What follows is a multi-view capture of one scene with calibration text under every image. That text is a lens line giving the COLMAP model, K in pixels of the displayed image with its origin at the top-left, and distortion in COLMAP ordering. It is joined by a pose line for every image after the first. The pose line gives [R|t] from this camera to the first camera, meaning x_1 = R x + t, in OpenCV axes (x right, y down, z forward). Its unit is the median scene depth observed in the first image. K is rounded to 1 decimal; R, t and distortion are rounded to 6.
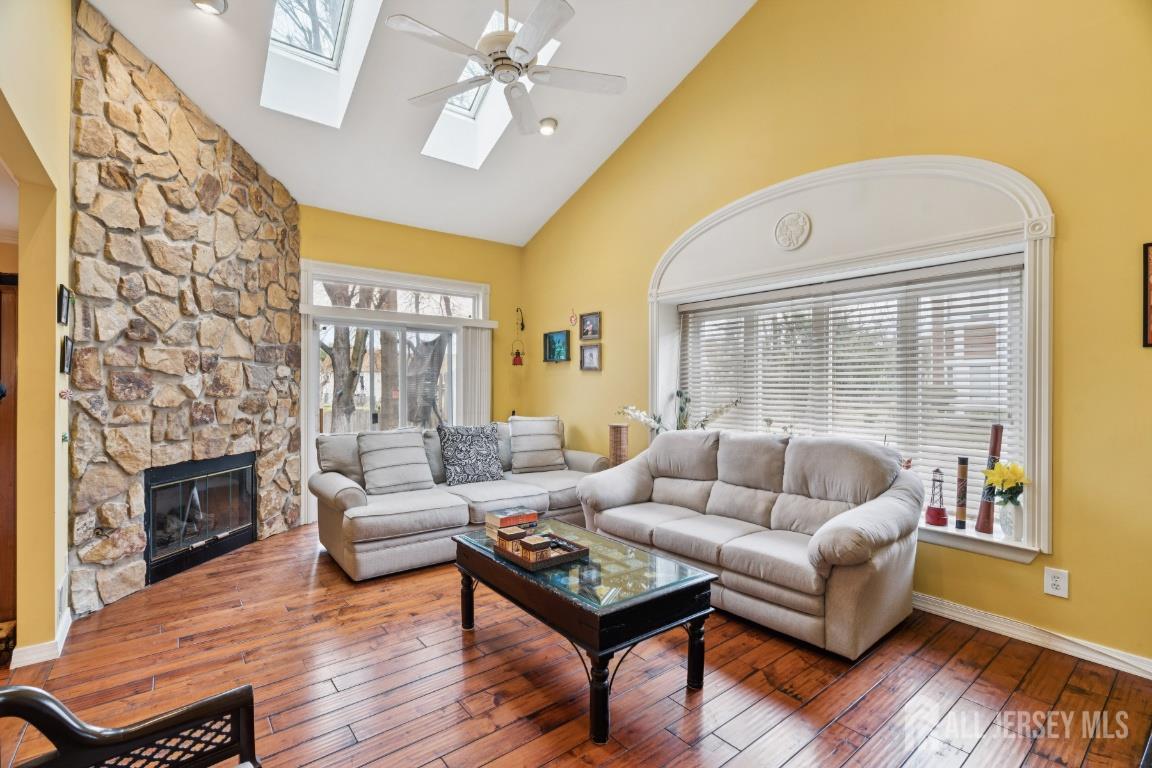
lens RADIAL K [[519.7, 0, 576.0], [0, 519.7, 384.0], [0, 0, 1]] dist [0.000056, 0.000489]
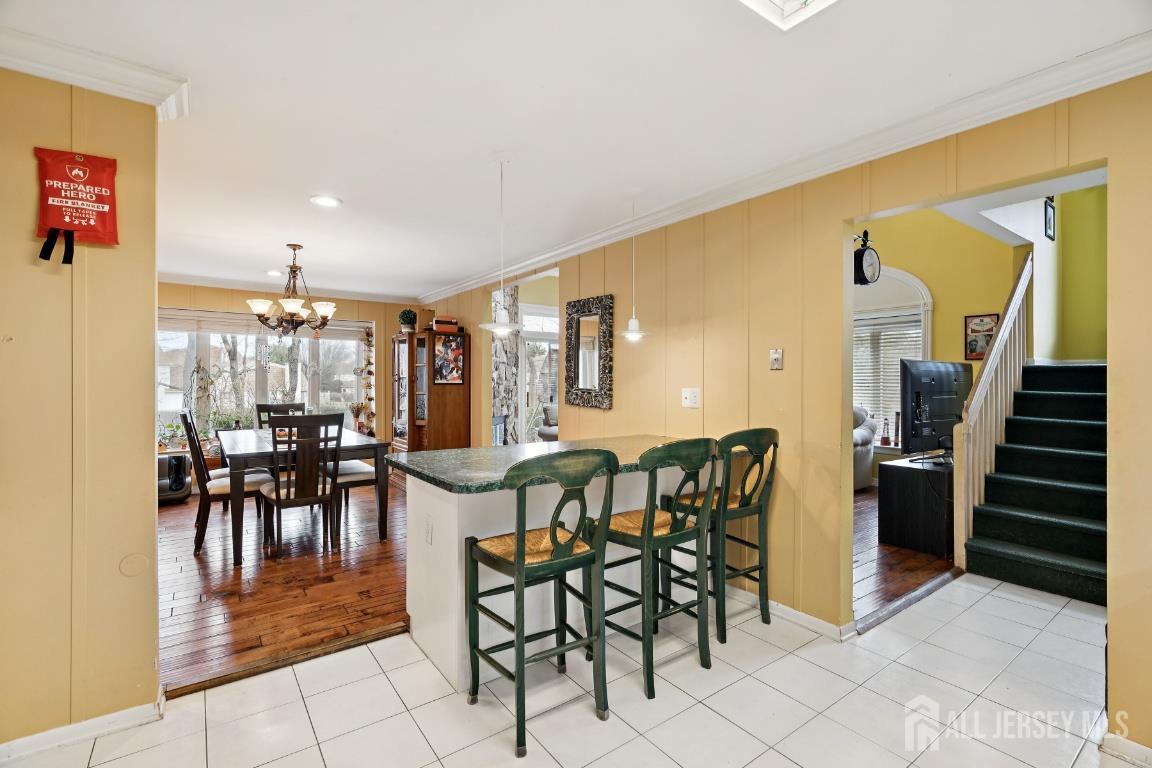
lens RADIAL K [[530.4, 0, 576.0], [0, 530.4, 384.0], [0, 0, 1]] dist [-0.001223, -0.000067]
pose [[0.999330, 0.000731, -0.036582, -0.366720], [-0.000618, 0.999995, 0.003089, 0.020127], [0.036584, -0.003064, 0.999326, -0.932880]]
